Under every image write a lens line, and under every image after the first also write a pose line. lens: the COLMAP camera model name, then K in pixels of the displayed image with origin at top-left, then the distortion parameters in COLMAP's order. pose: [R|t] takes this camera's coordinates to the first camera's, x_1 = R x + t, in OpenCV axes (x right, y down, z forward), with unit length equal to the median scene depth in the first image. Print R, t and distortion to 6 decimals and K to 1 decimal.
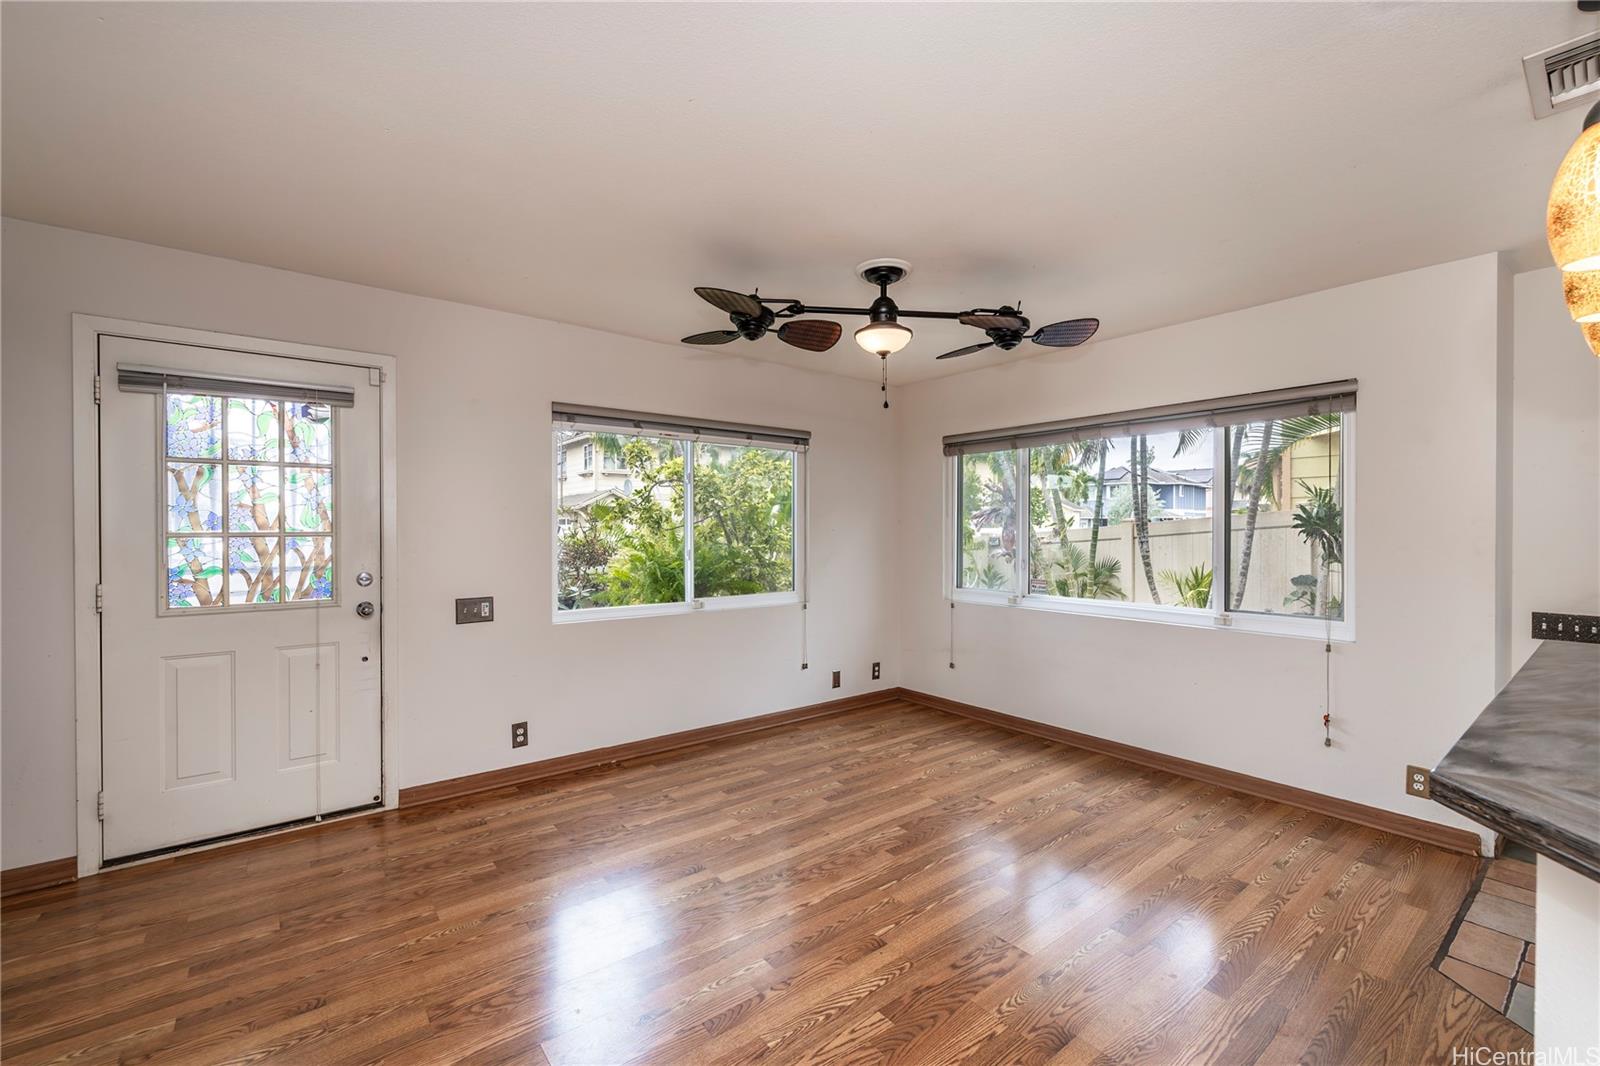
lens RADIAL K [[669.6, 0, 800.7], [0, 669.6, 533.4], [0, 0, 1]] dist [0.004520, 0.000224]
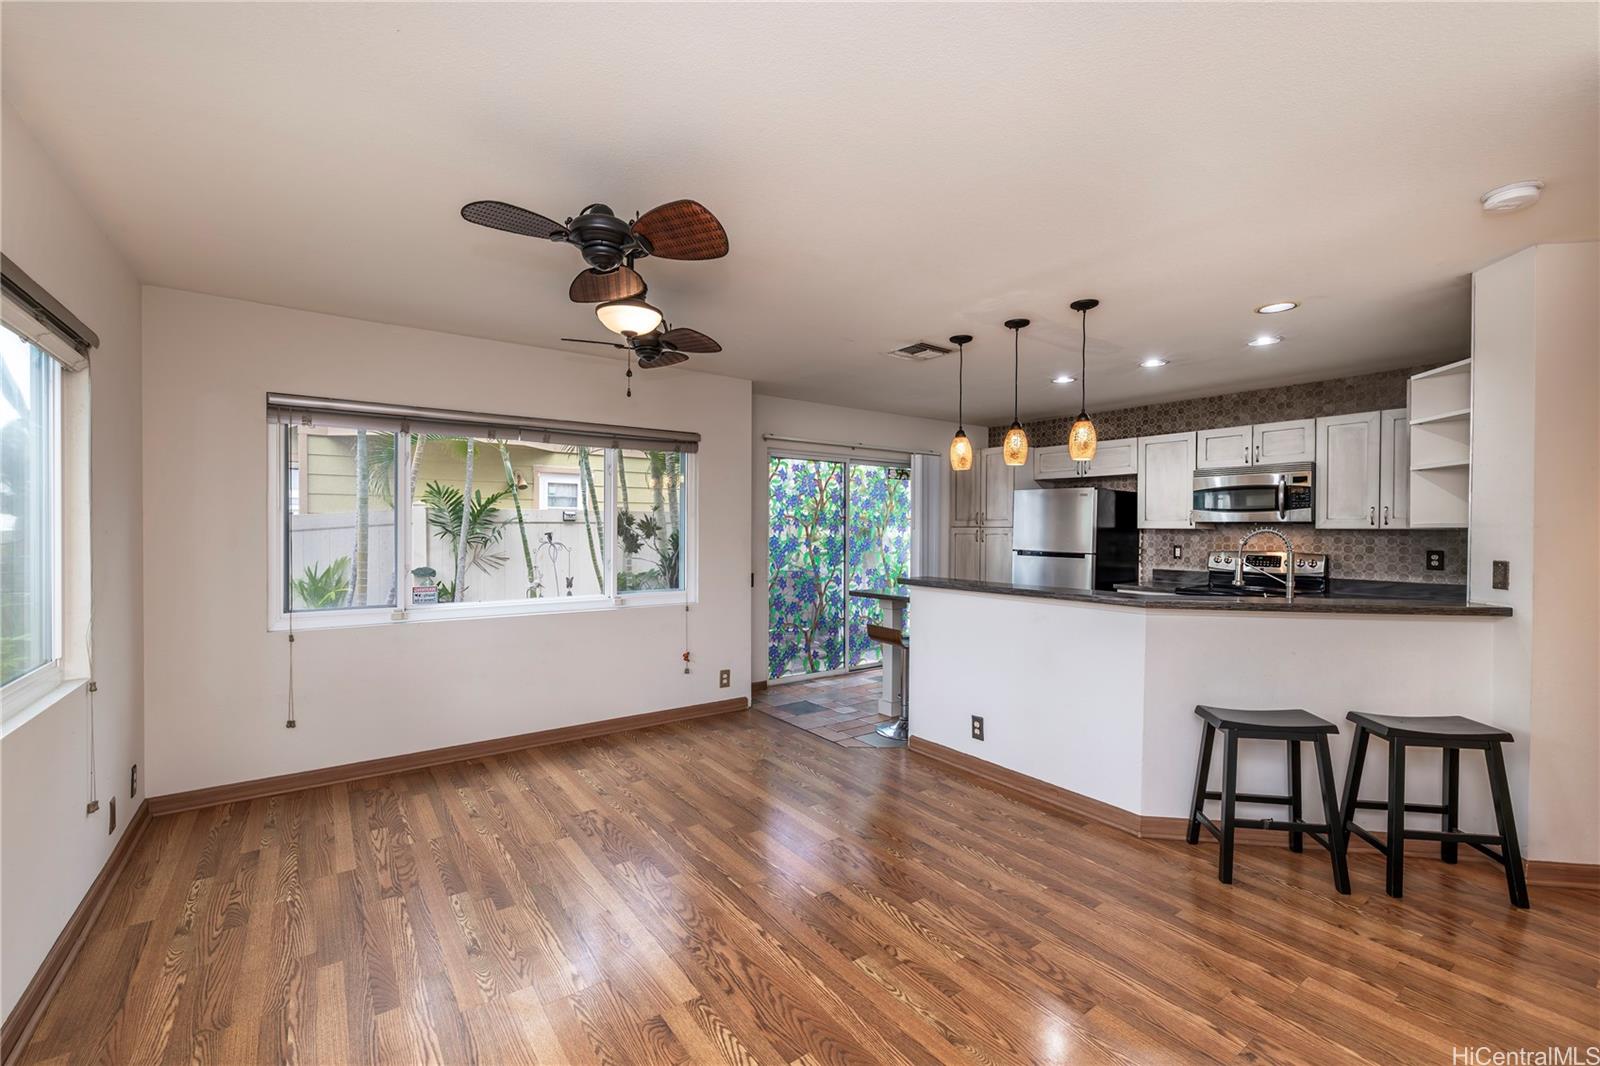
lens RADIAL K [[669.6, 0, 799.0], [0, 669.6, 532.4], [0, 0, 1]] dist [0.004520, 0.000224]
pose [[0.034827, -0.006781, 0.999370, -0.597504], [0.000793, 0.999977, 0.006757, -0.008987], [-0.999393, 0.000558, 0.034831, 0.589169]]
